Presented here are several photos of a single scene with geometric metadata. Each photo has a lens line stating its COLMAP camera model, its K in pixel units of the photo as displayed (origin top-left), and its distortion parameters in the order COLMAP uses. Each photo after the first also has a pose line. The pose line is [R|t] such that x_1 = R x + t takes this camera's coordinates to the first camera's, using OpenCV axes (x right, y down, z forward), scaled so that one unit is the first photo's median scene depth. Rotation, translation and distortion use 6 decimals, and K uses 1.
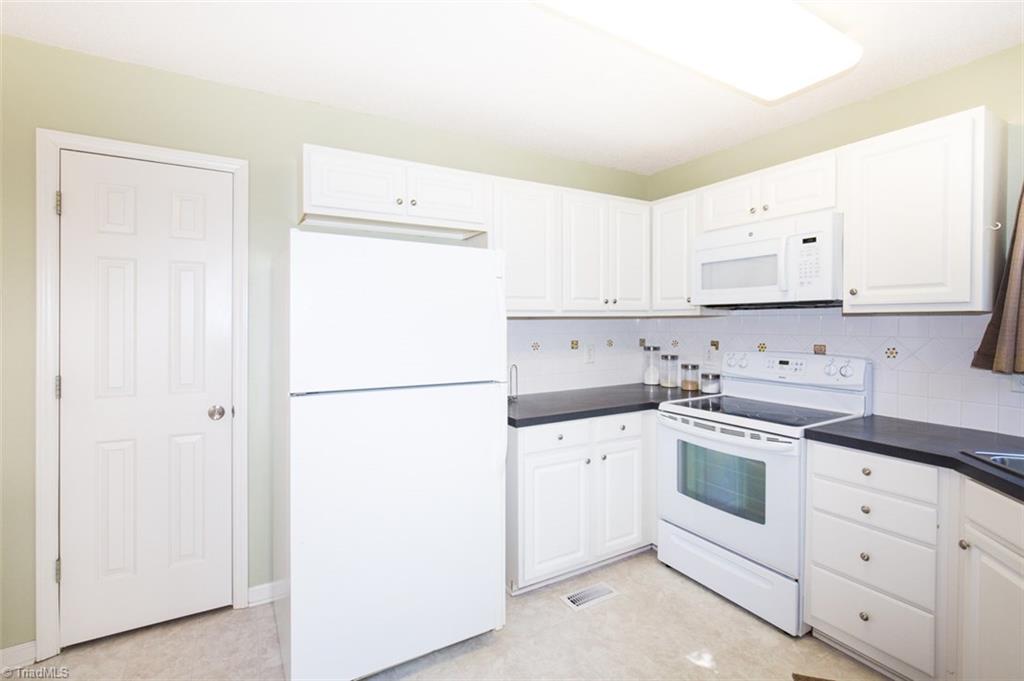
lens RADIAL K [[467.5, 0, 512.9], [0, 467.5, 326.1], [0, 0, 1]] dist [-0.007527, -0.000017]
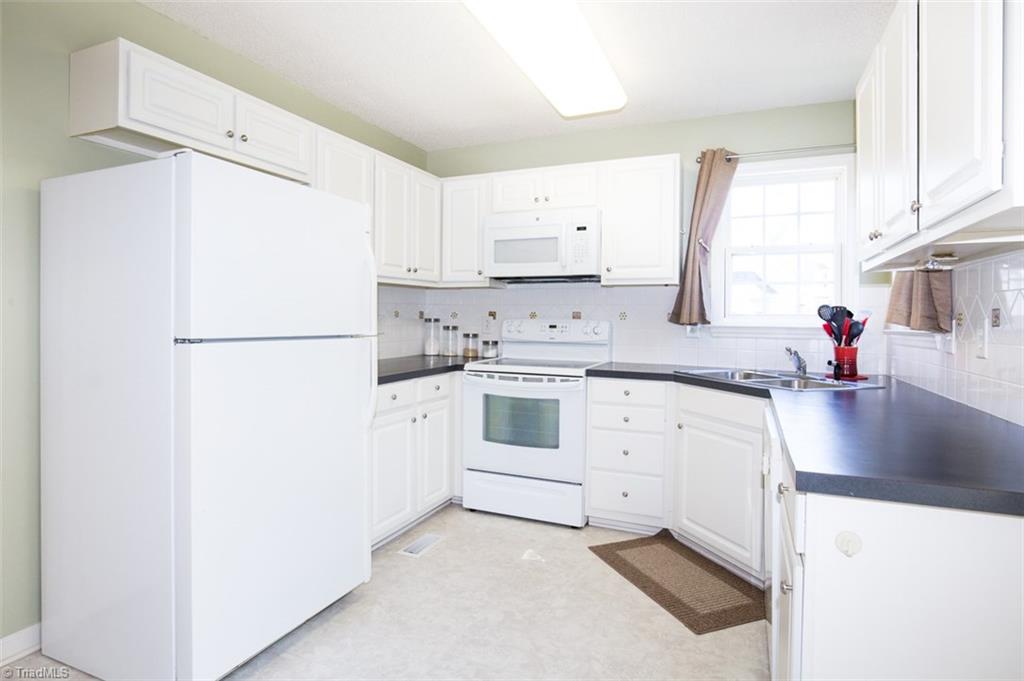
lens RADIAL K [[547.4, 0, 514.1], [0, 547.4, 321.7], [0, 0, 1]] dist [-0.001402, -0.000687]
pose [[0.805085, 0.003003, 0.593152, -0.365395], [-0.004129, 0.999991, 0.000542, 0.066133], [-0.593145, -0.002886, 0.805091, -0.105939]]
